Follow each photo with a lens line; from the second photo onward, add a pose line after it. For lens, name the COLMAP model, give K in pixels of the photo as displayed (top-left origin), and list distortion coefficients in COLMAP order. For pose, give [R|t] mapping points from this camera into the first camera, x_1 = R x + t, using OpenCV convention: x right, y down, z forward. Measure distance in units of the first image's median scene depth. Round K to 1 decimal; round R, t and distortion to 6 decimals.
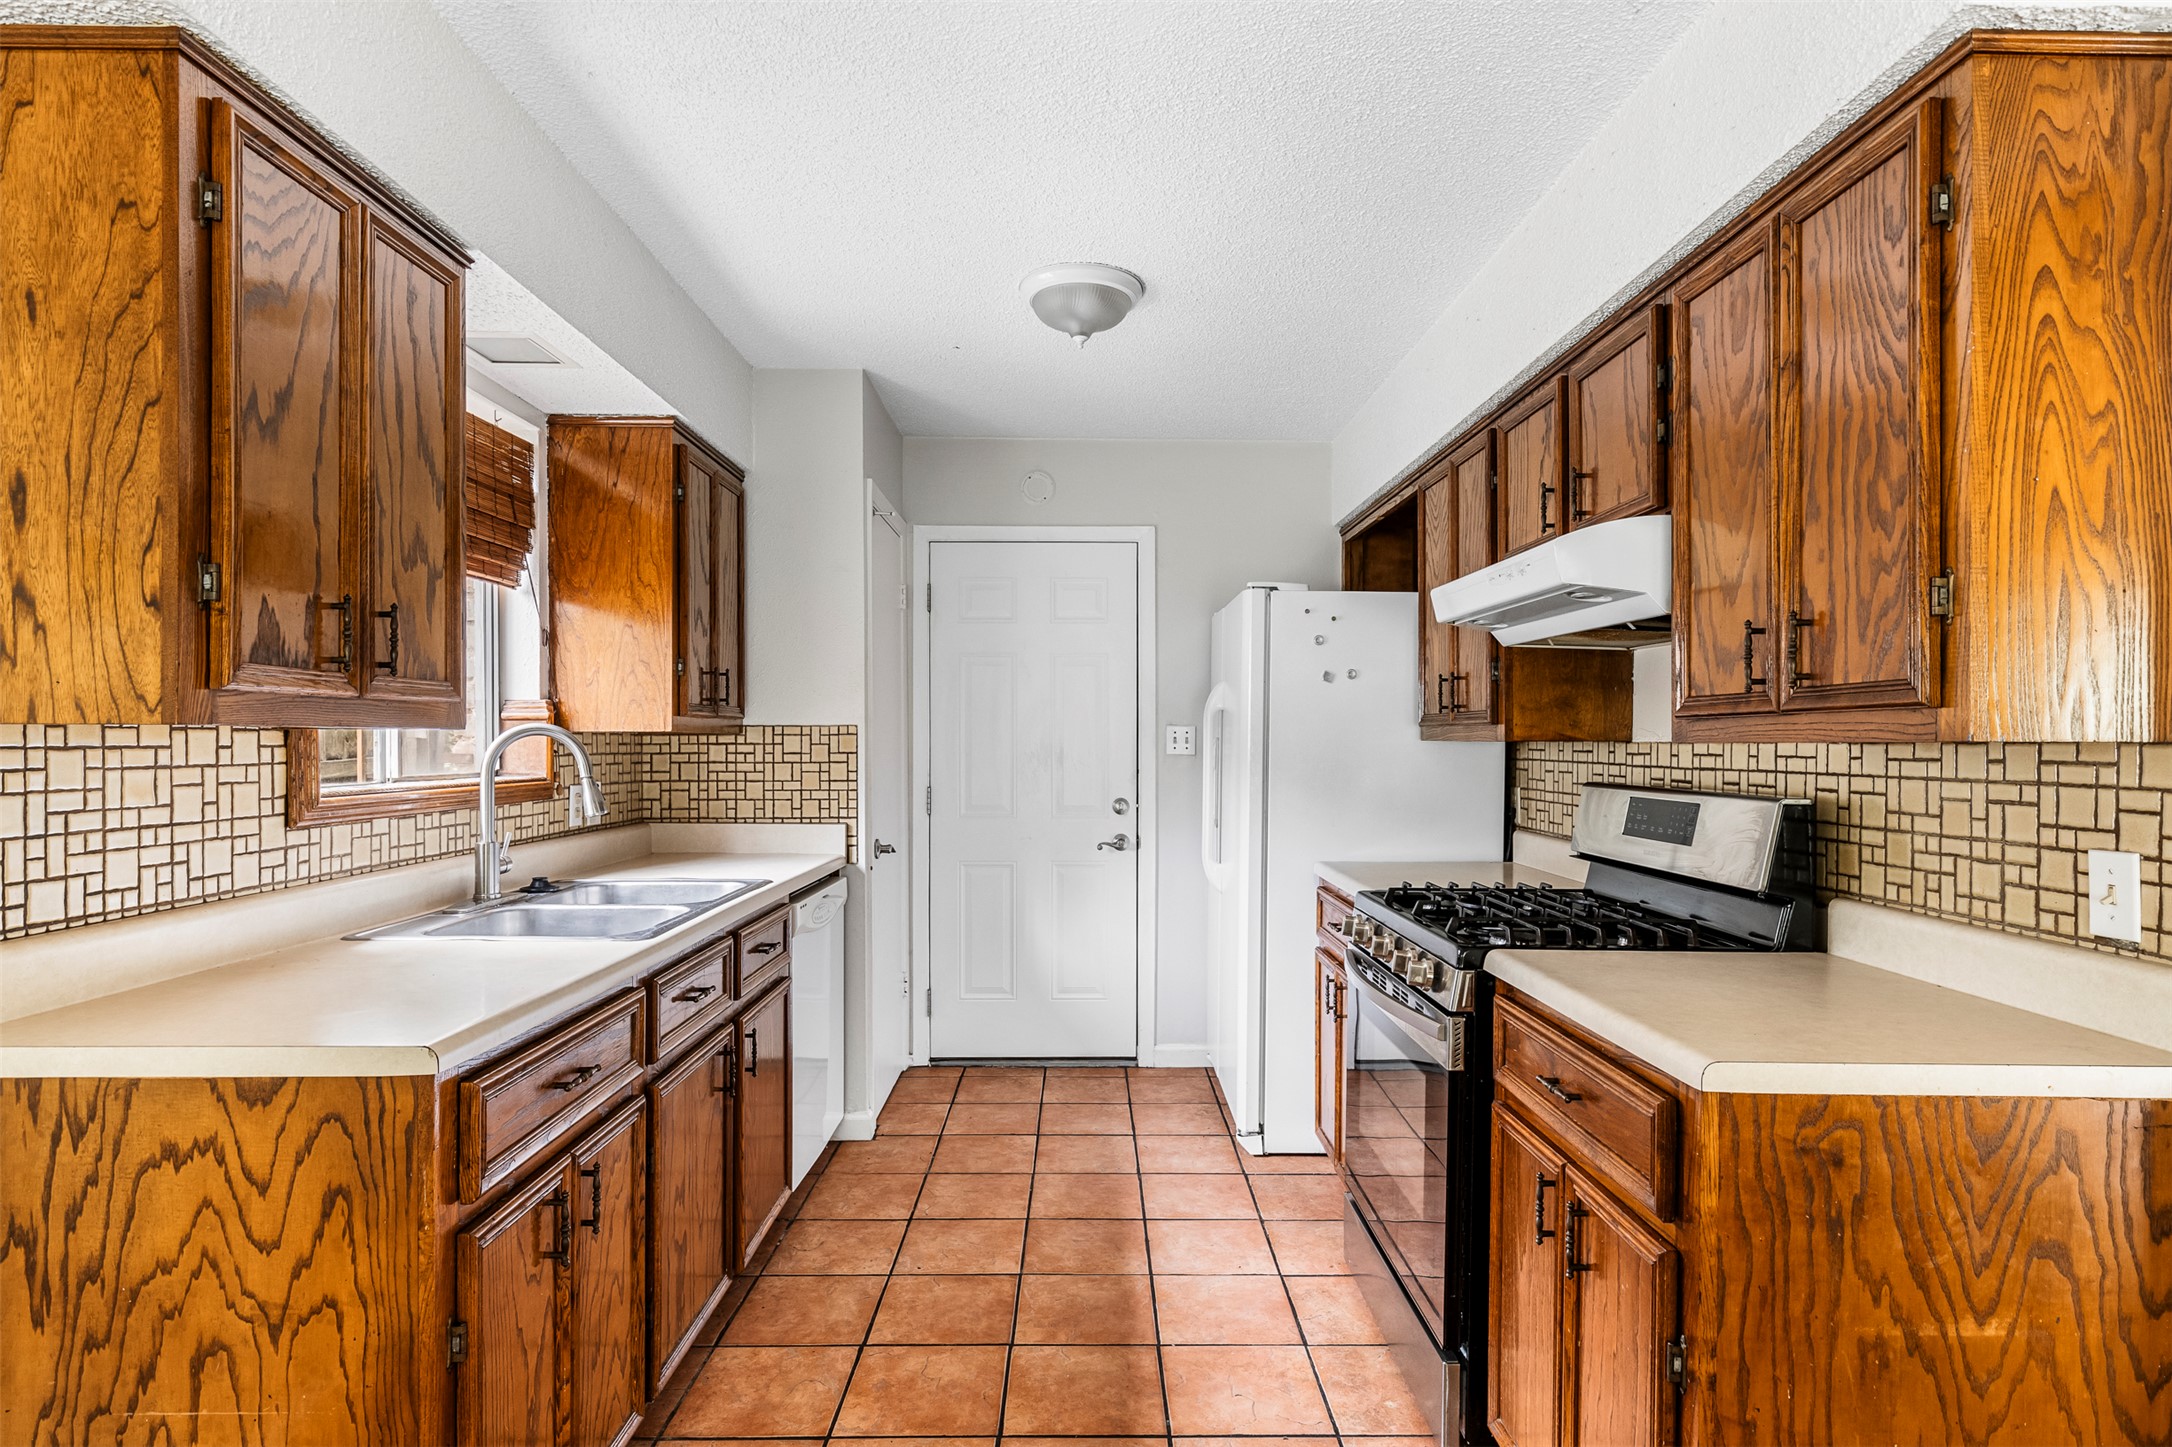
lens RADIAL K [[1123.4, 0, 1094.5], [0, 1123.4, 744.1], [0, 0, 1]] dist [-0.006303, 0.003778]
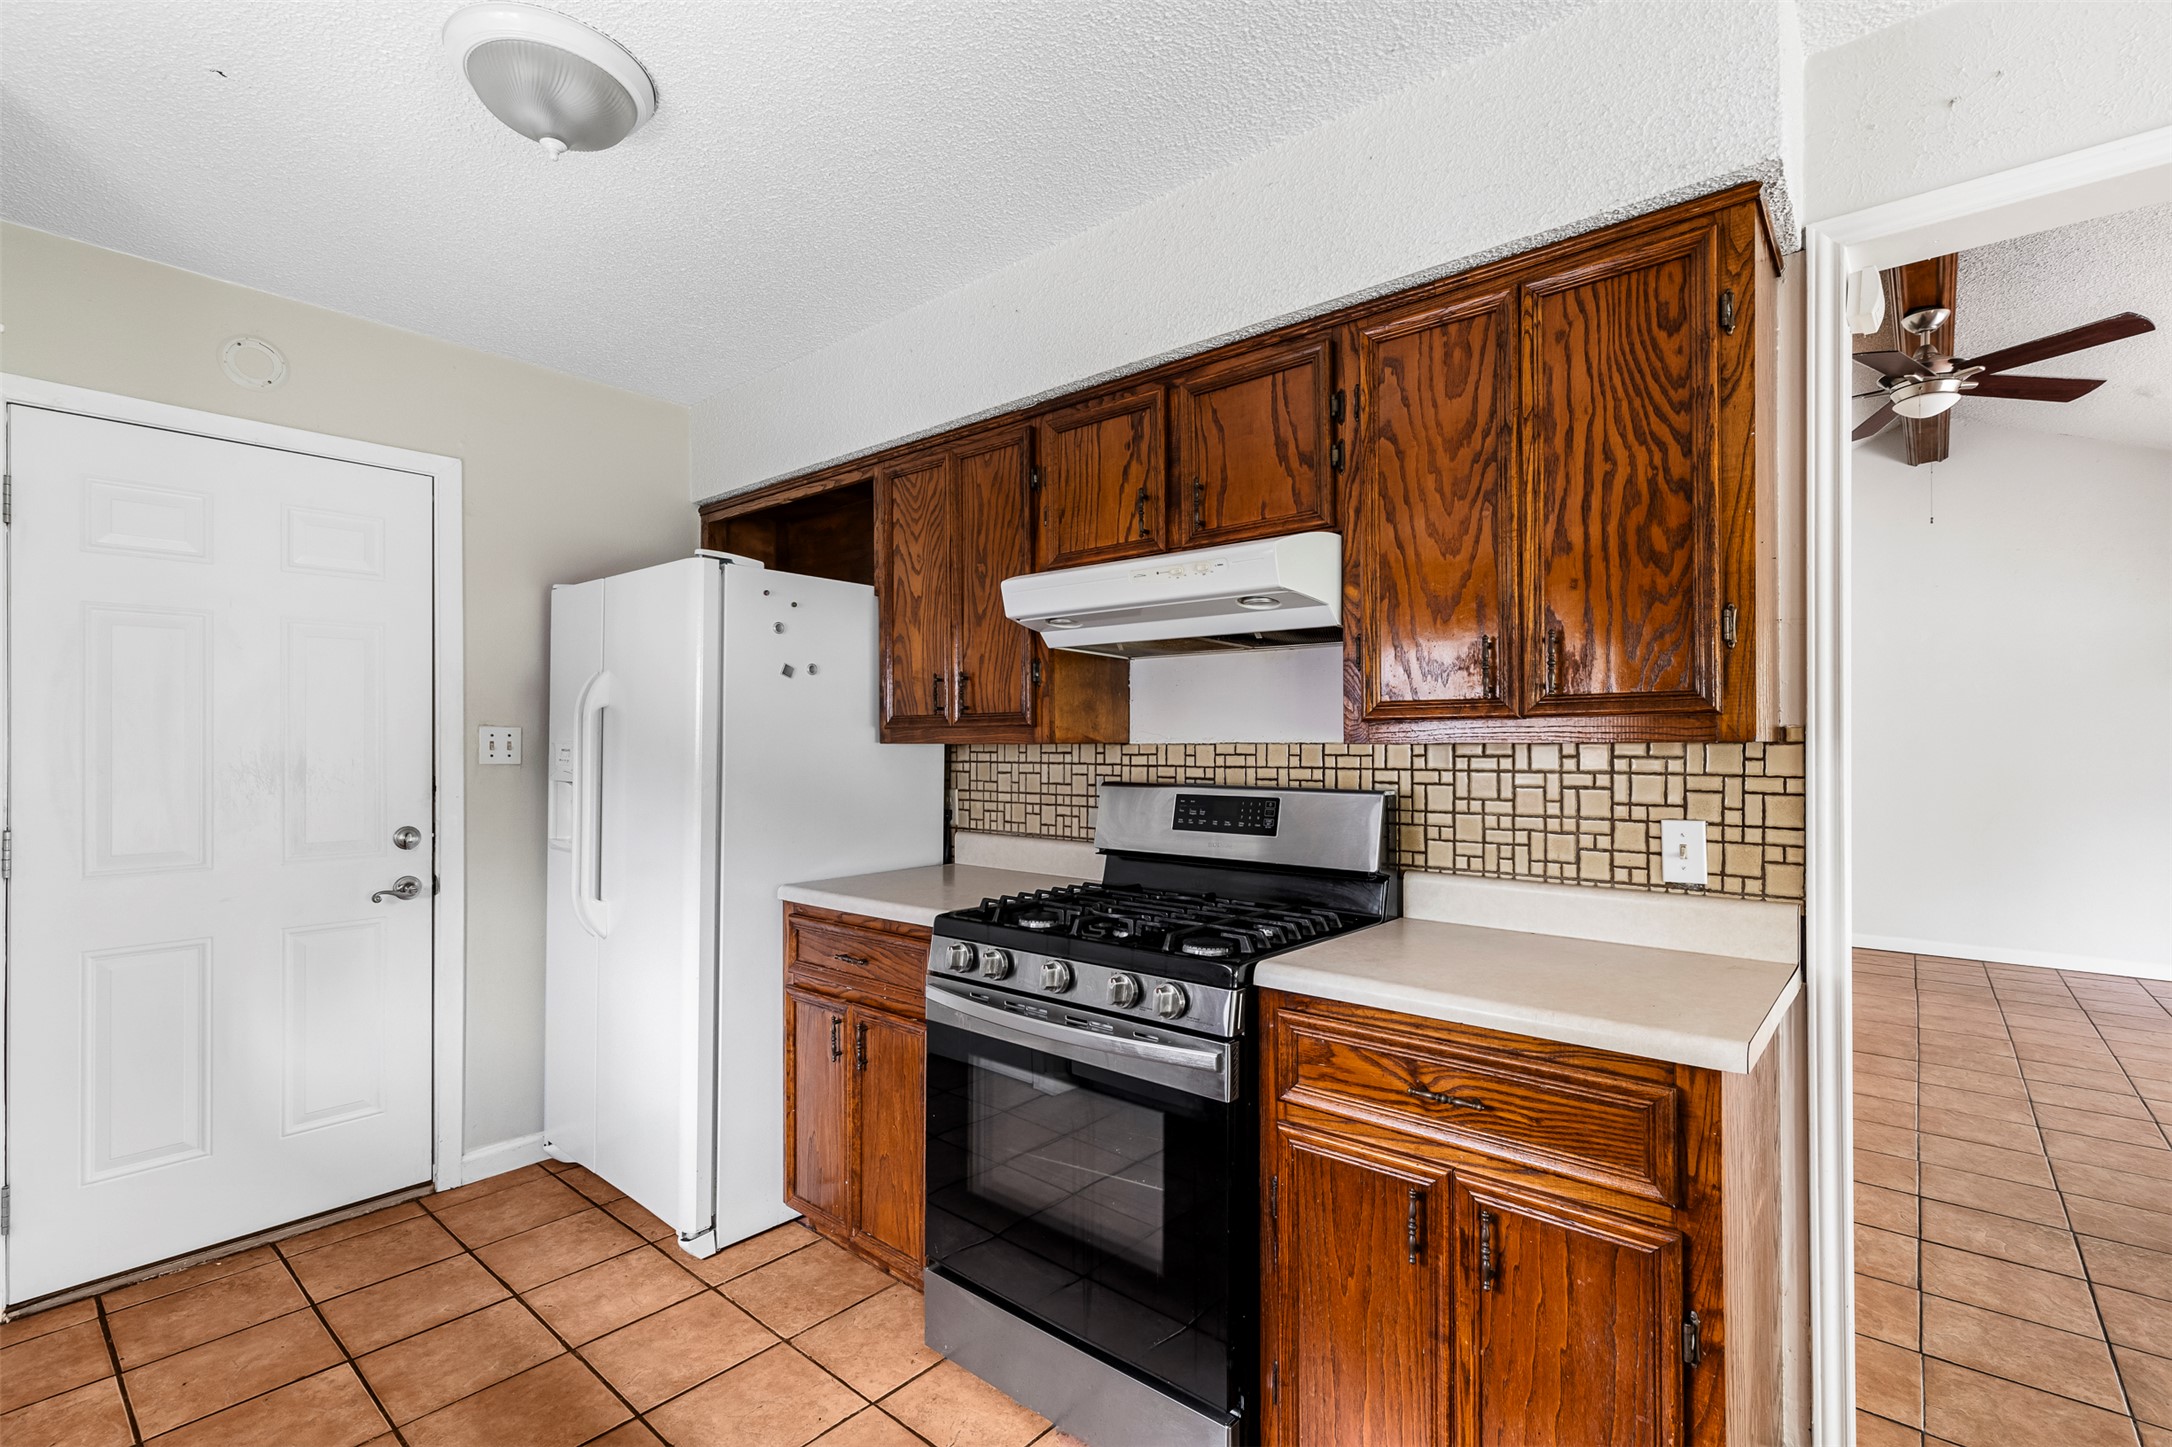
lens RADIAL K [[983.9, 0, 1099.1], [0, 983.9, 734.7], [0, 0, 1]] dist [0.003659, 0.000350]
pose [[0.655048, 0.001400, 0.755586, -0.361176], [0.007695, 0.999934, -0.008524, -0.003725], [-0.755548, 0.011398, 0.654994, 0.551576]]
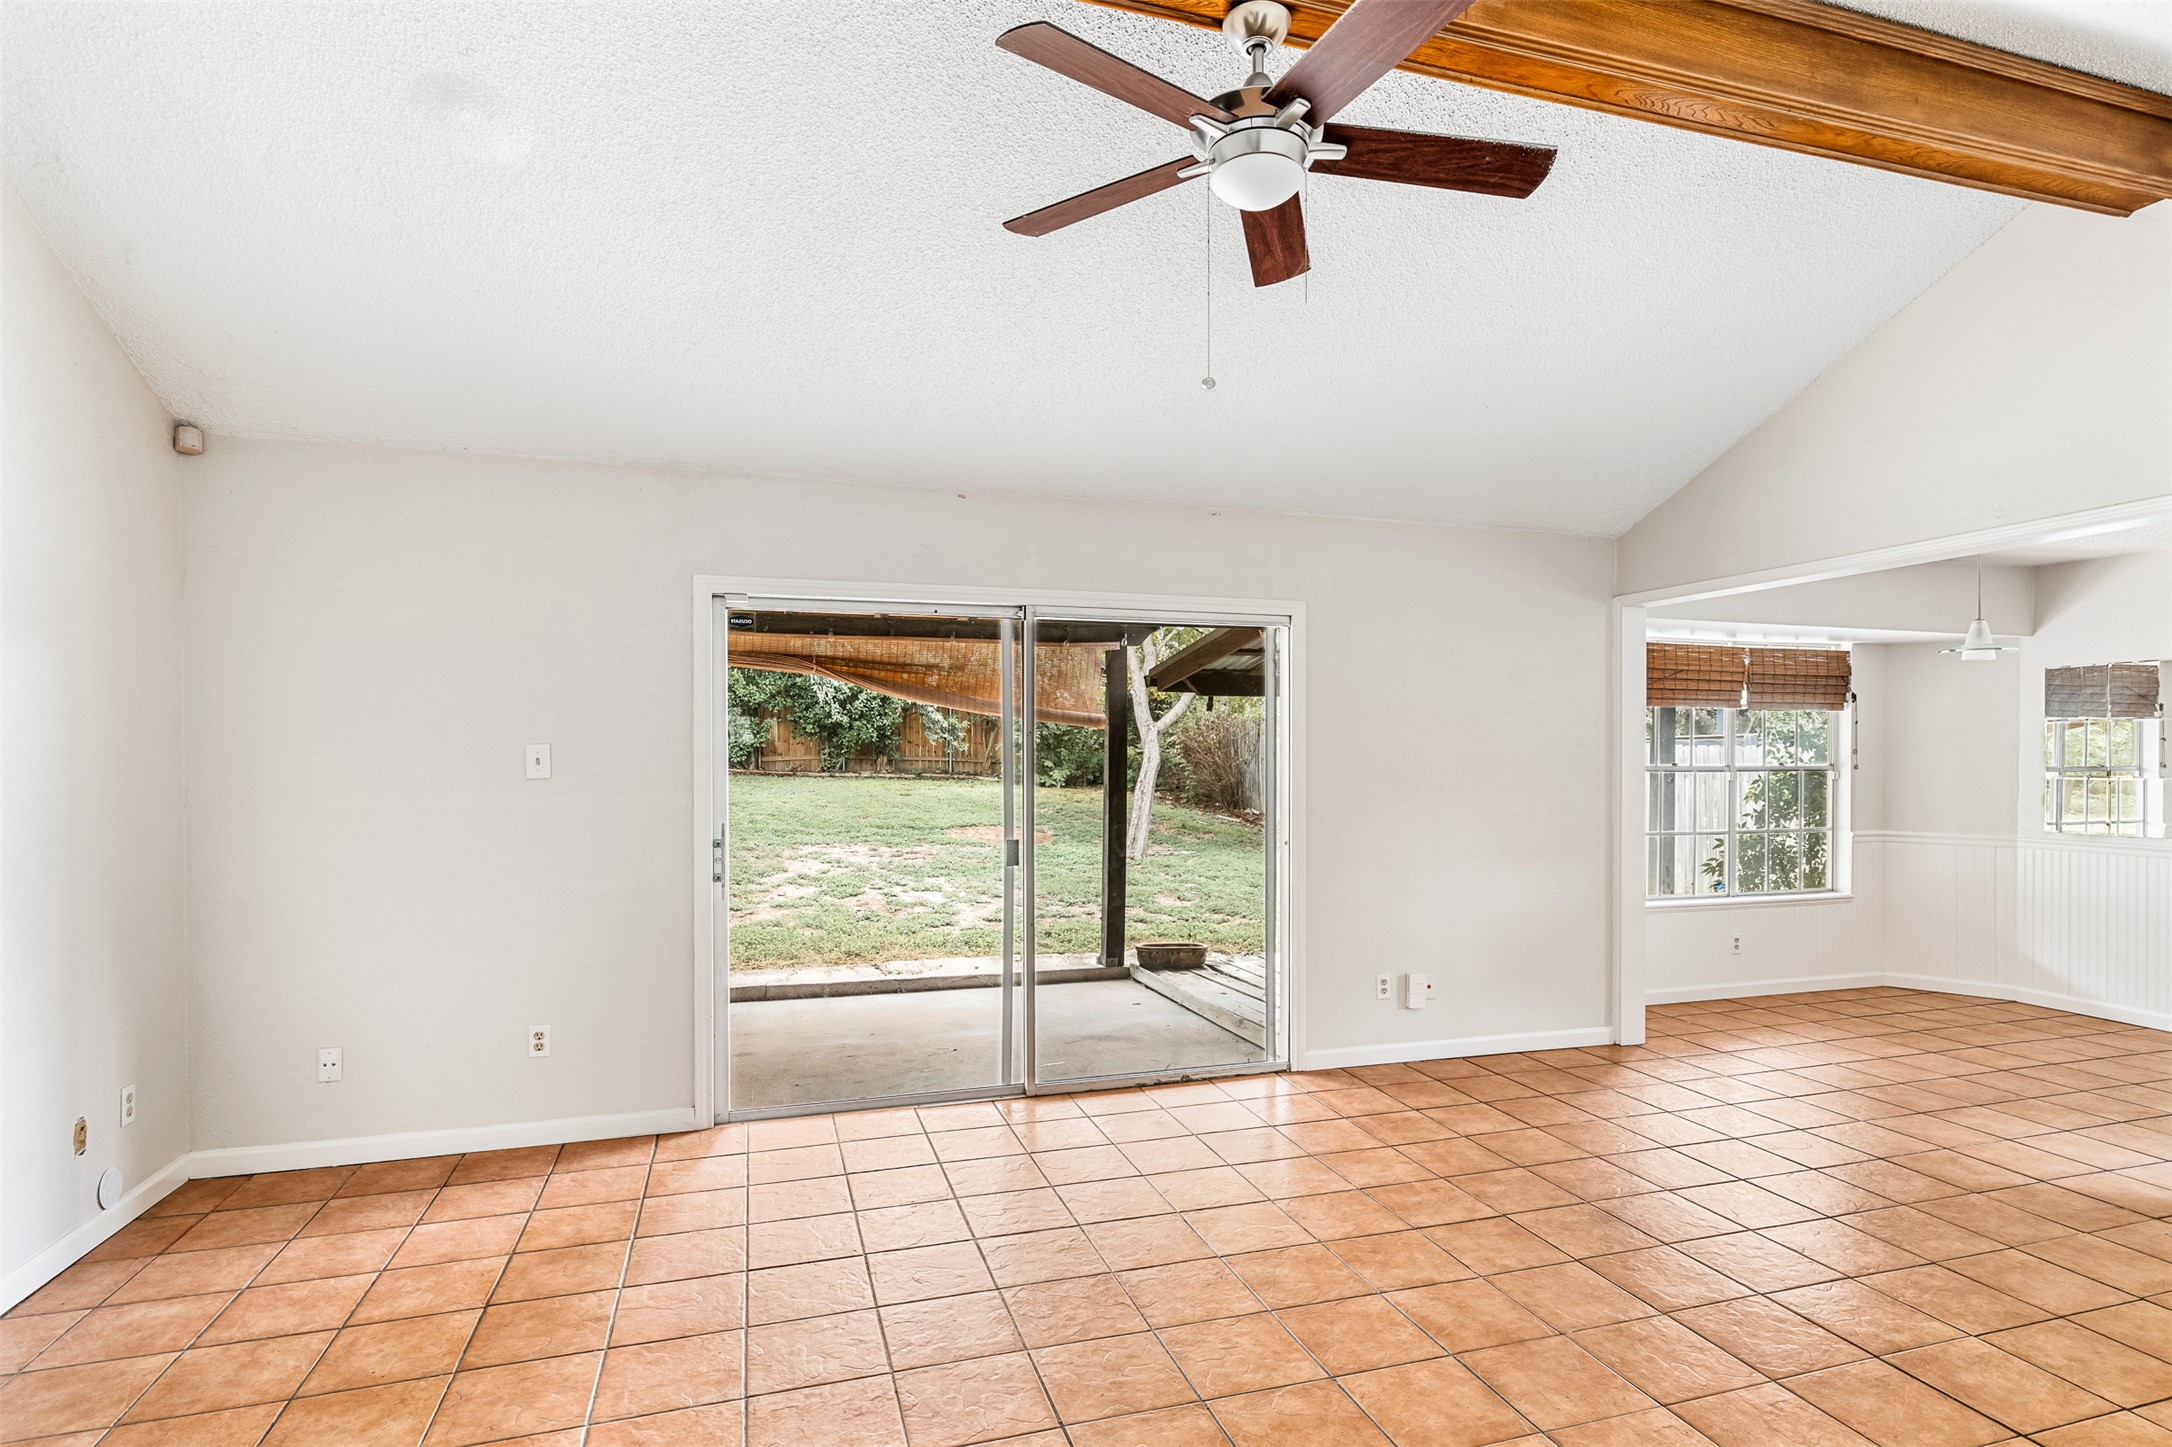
lens RADIAL K [[1123.4, 0, 1096.2], [0, 1123.4, 762.2], [0, 0, 1]] dist [-0.006303, 0.003778]
pose [[-0.958451, -0.005698, -0.285201, 2.752091], [-0.008545, 0.999925, 0.008738, -0.043662], [0.285130, 0.010812, -0.958428, 1.750965]]
